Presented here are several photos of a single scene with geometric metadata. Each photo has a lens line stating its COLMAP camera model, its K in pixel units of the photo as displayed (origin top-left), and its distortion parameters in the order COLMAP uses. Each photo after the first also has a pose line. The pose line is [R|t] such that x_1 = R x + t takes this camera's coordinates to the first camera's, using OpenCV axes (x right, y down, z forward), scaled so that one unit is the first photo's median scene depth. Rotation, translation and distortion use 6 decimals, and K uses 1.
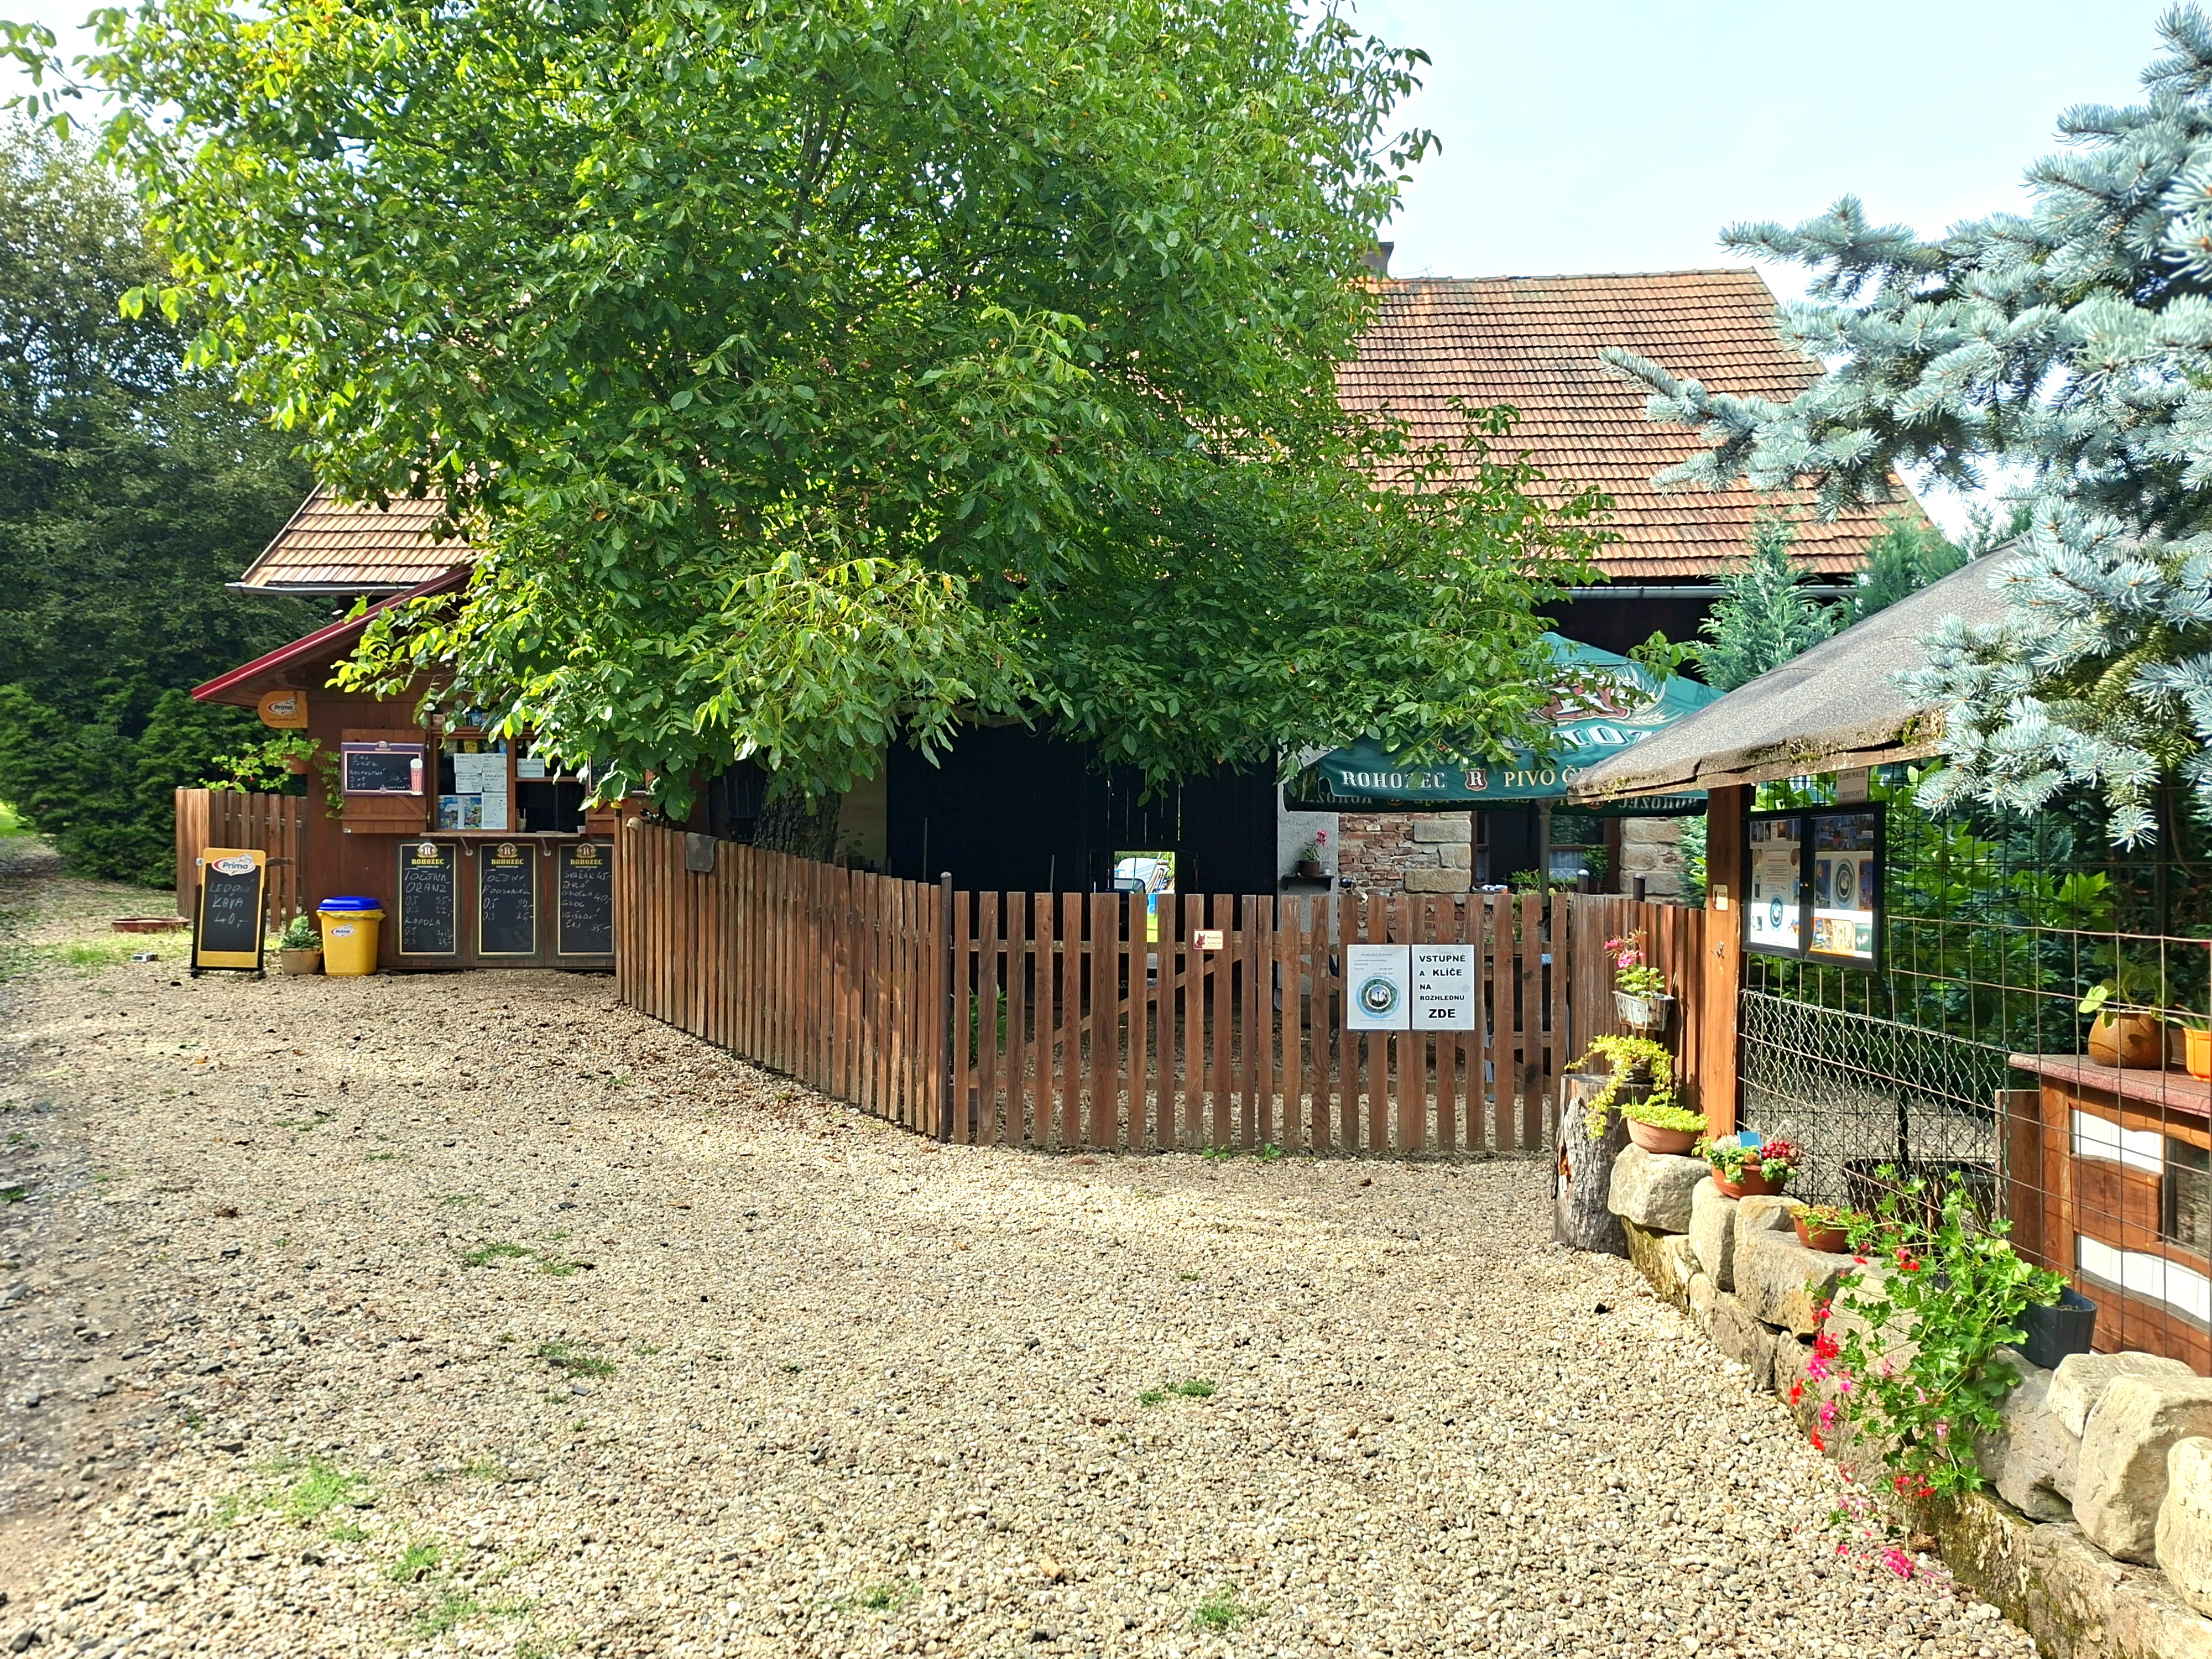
lens RADIAL K [[1613.7, 0, 1106.0], [0, 1613.7, 829.5], [0, 0, 1]] dist [0.006994, 0.000753]
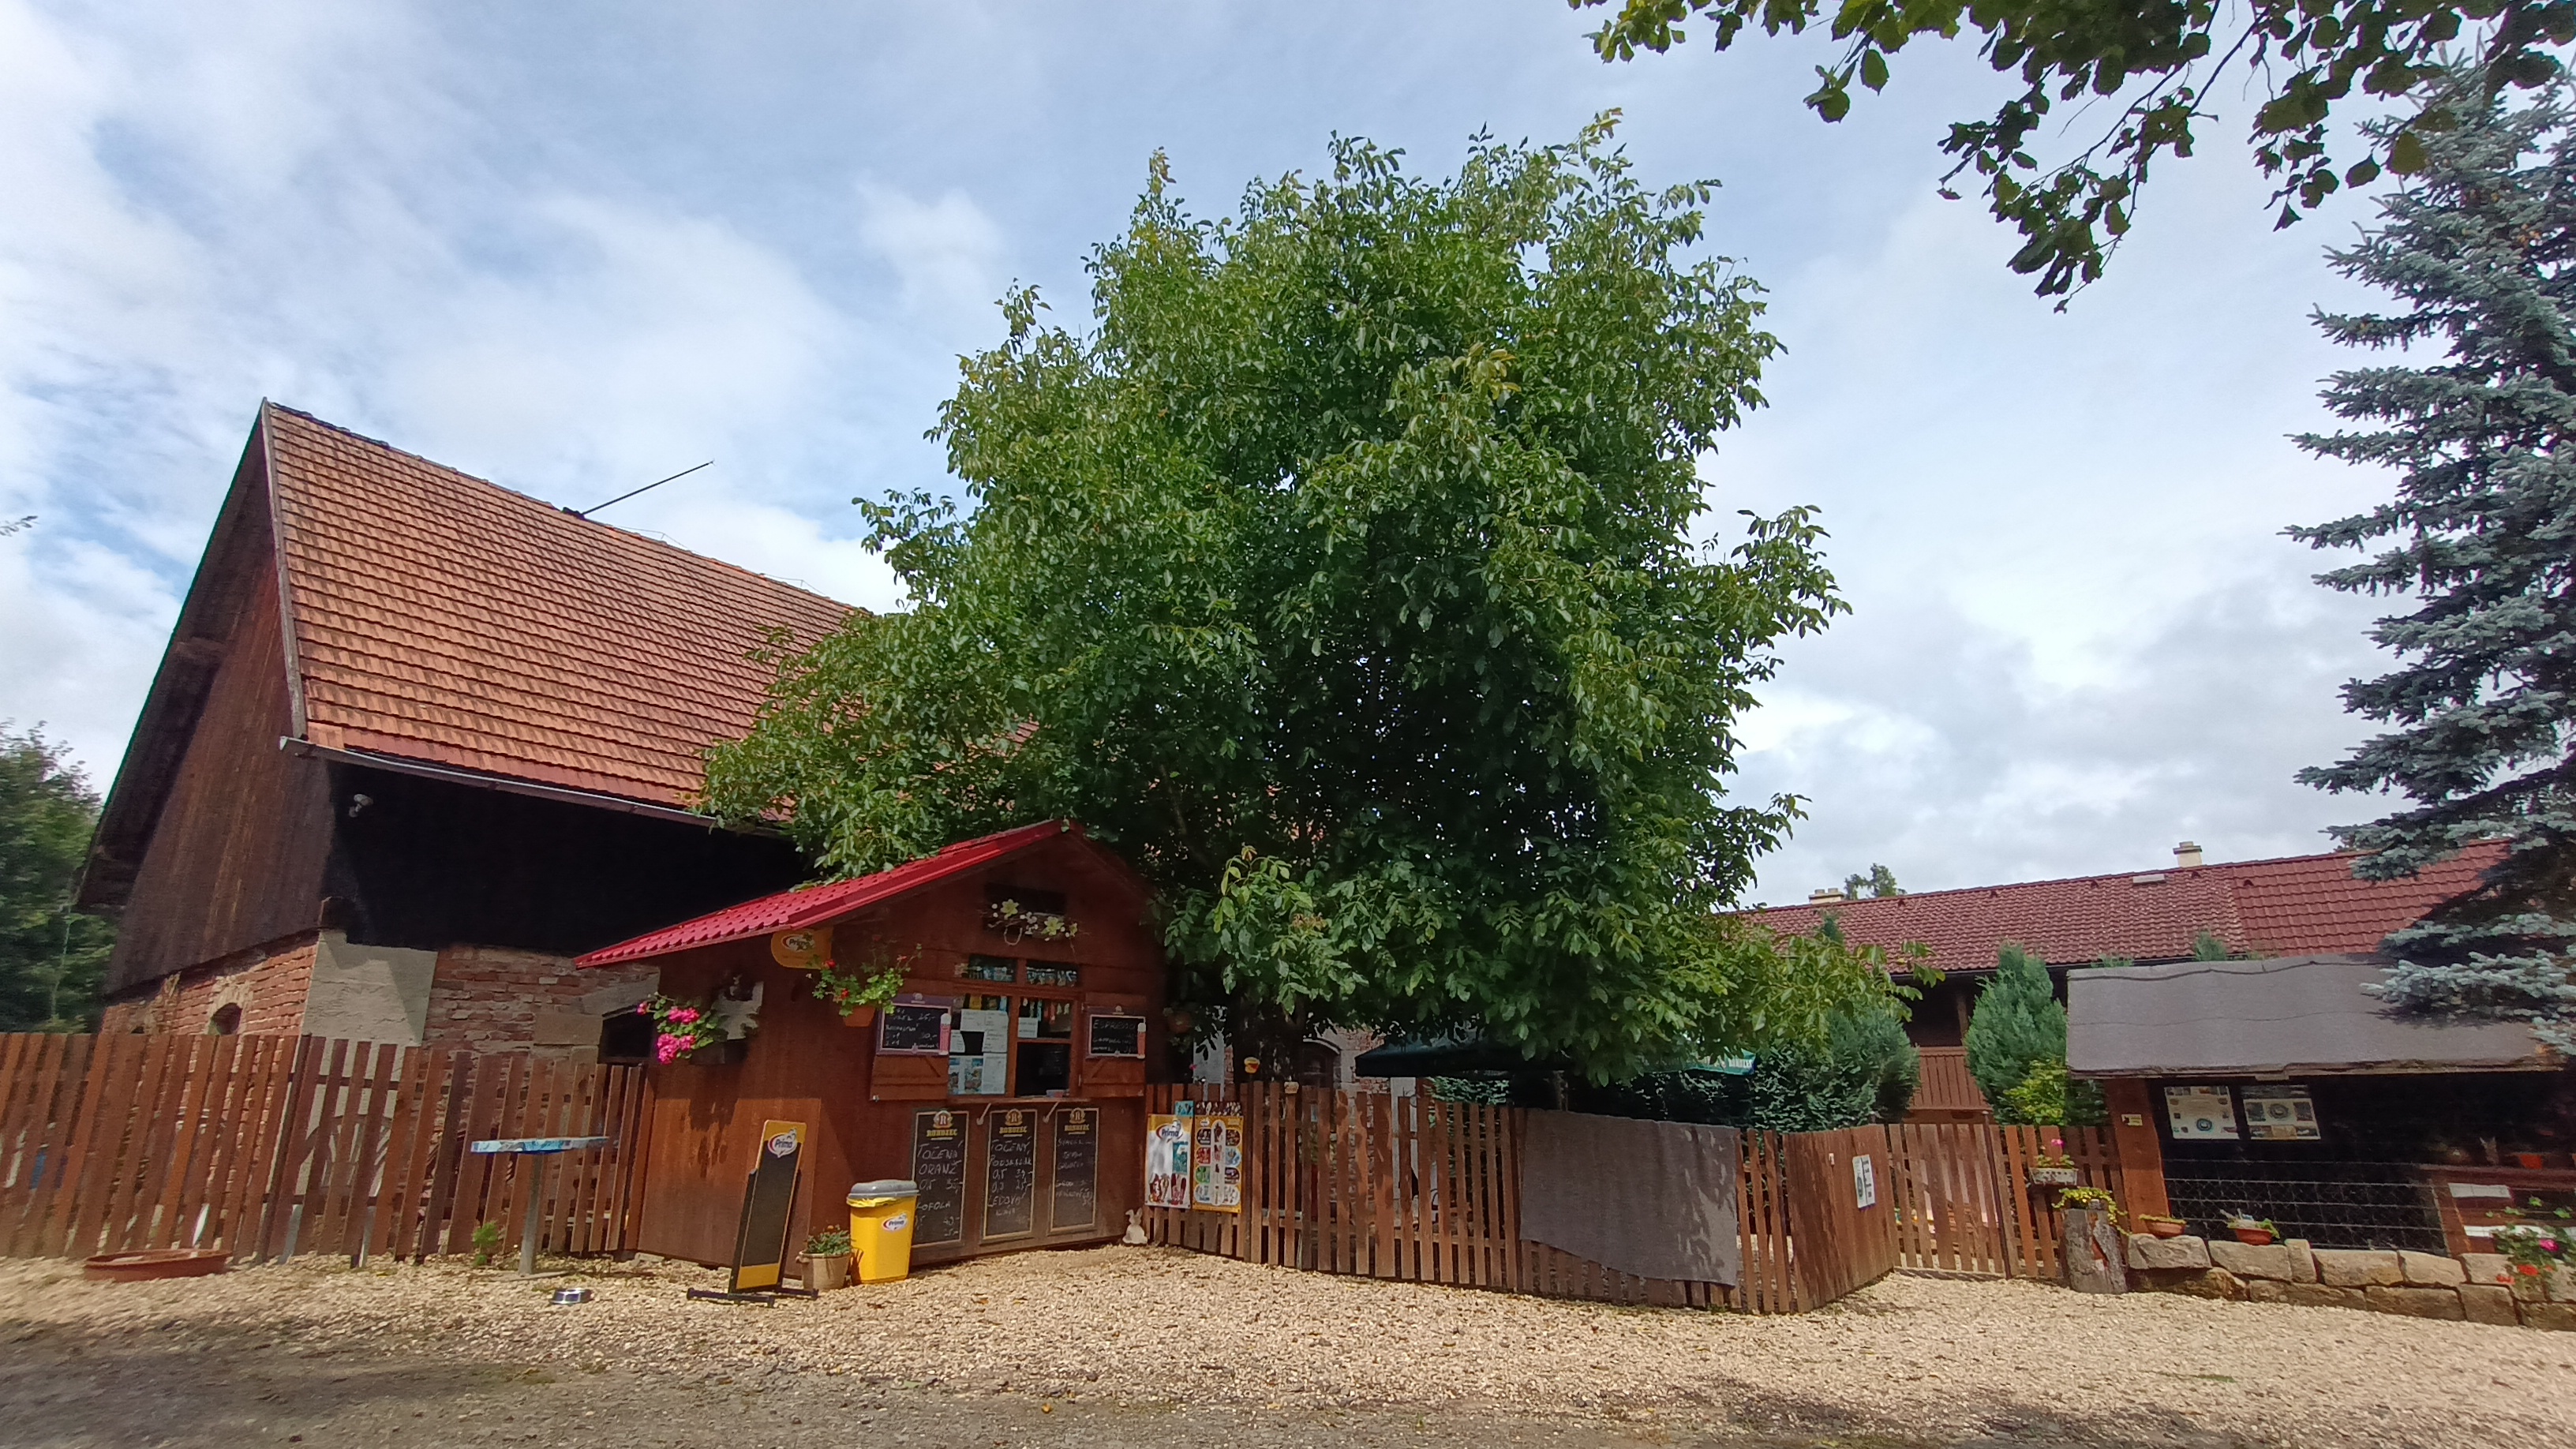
lens RADIAL K [[1152.1, 0, 1288.0], [0, 1152.1, 724.5], [0, 0, 1]] dist [0.000777, 0.000078]
pose [[0.602840, 0.236195, 0.762100, -0.868816], [0.003945, 0.954283, -0.298878, -0.004328], [-0.797852, 0.183182, 0.574348, 0.452551]]
